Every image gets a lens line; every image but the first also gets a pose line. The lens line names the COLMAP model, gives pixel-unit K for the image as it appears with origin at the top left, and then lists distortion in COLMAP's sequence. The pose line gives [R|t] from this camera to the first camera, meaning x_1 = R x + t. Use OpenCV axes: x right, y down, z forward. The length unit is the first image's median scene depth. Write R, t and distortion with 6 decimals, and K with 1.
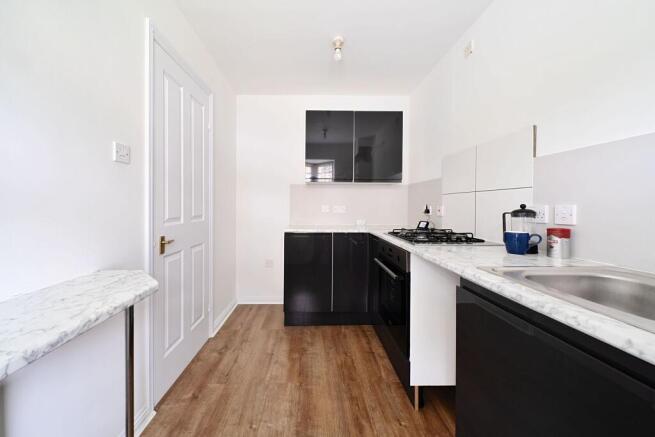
lens RADIAL K [[252.4, 0, 326.2], [0, 252.4, 206.6], [0, 0, 1]] dist [0.000656, 0.000020]
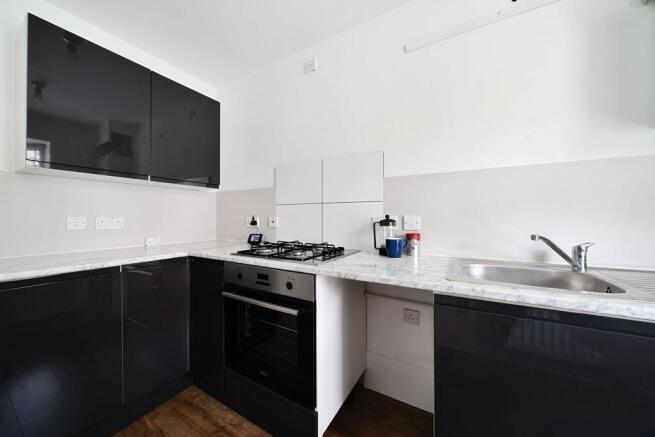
lens RADIAL K [[226.1, 0, 327.5], [0, 226.1, 218.5], [0, 0, 1]] dist [-0.002591, -0.000040]
pose [[0.545112, -0.009149, 0.838313, -0.161047], [0.006461, 0.999957, 0.006712, -0.000993], [-0.838338, 0.001757, 0.545148, 0.385195]]
